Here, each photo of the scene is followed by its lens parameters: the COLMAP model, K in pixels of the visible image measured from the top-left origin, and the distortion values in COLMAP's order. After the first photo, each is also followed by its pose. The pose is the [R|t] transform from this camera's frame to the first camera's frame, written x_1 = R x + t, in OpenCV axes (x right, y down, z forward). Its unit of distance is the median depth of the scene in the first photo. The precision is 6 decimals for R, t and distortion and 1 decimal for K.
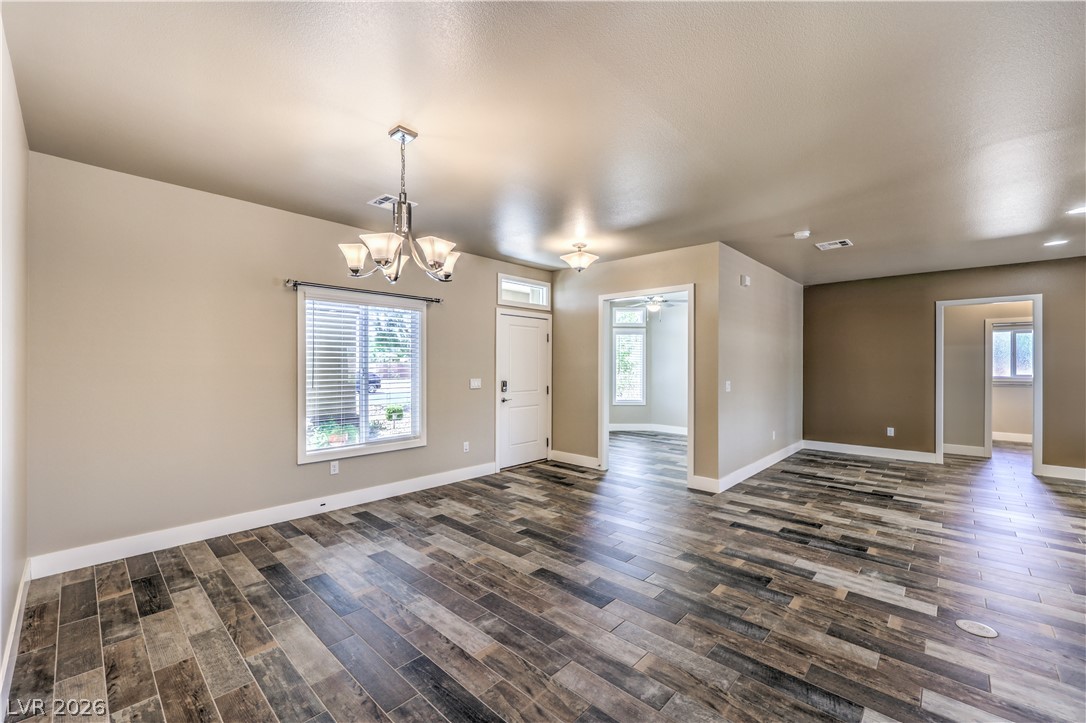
lens RADIAL K [[439.3, 0, 540.2], [0, 439.3, 365.7], [0, 0, 1]] dist [-0.002002, 0.000745]
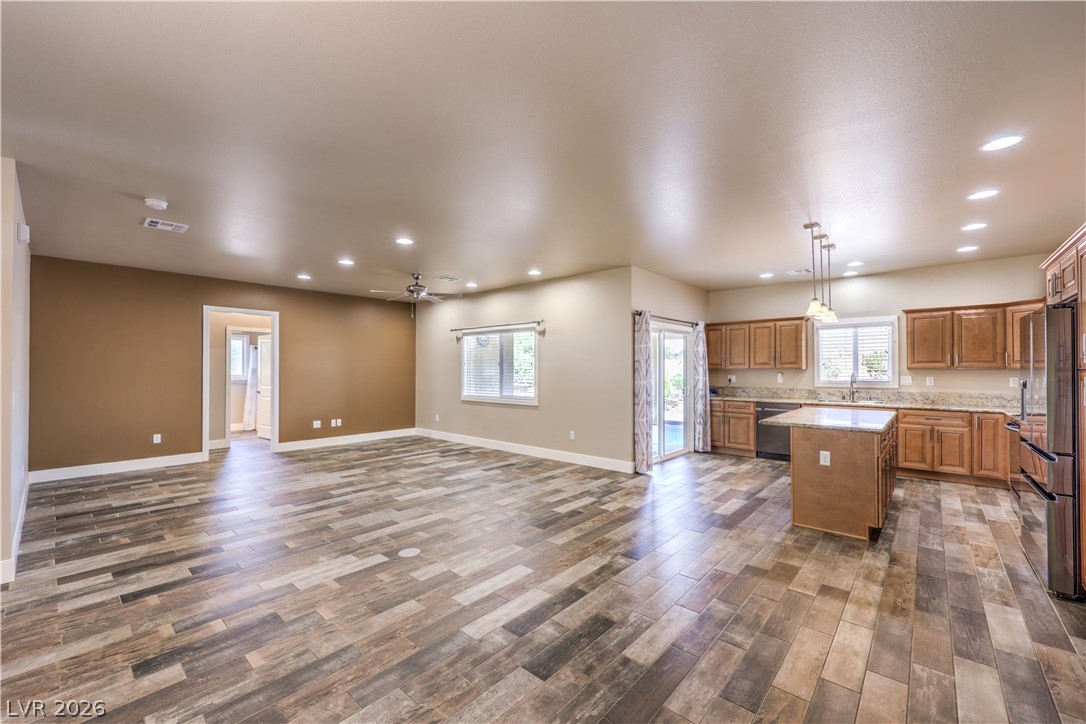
lens RADIAL K [[439.3, 0, 548.3], [0, 439.3, 366.3], [0, 0, 1]] dist [-0.002002, 0.000745]
pose [[-0.035924, 0.001784, 0.999353, -0.268969], [0.000835, 0.999998, -0.001755, 0.000389], [-0.999354, 0.000771, -0.035926, 0.368129]]
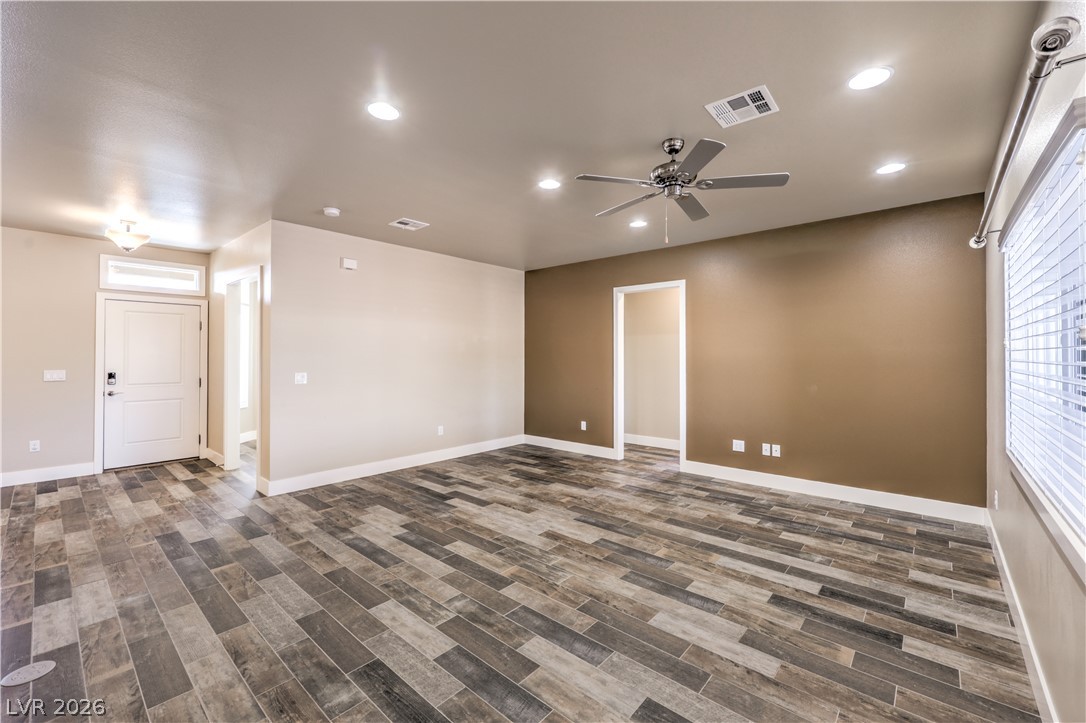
lens RADIAL K [[439.3, 0, 533.5], [0, 439.3, 340.7], [0, 0, 1]] dist [-0.002002, 0.000745]
pose [[0.999827, -0.002275, 0.018449, 1.176432], [0.002974, 0.999275, -0.037960, 0.005295], [-0.018349, 0.038009, 0.999109, 0.085387]]
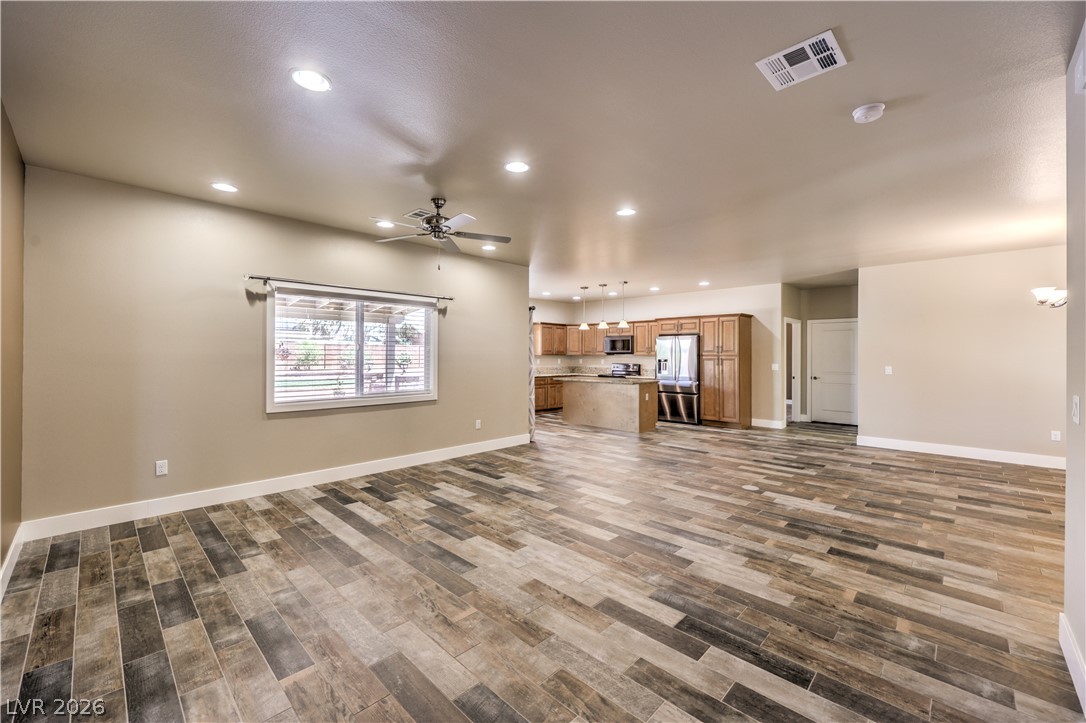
lens RADIAL K [[439.3, 0, 533.4], [0, 439.3, 359.4], [0, 0, 1]] dist [-0.002002, 0.000745]
pose [[-0.999611, -0.008646, 0.026524, 1.170443], [-0.008330, 0.999893, 0.012002, 0.003425], [-0.026624, 0.011776, -0.999576, 1.824399]]
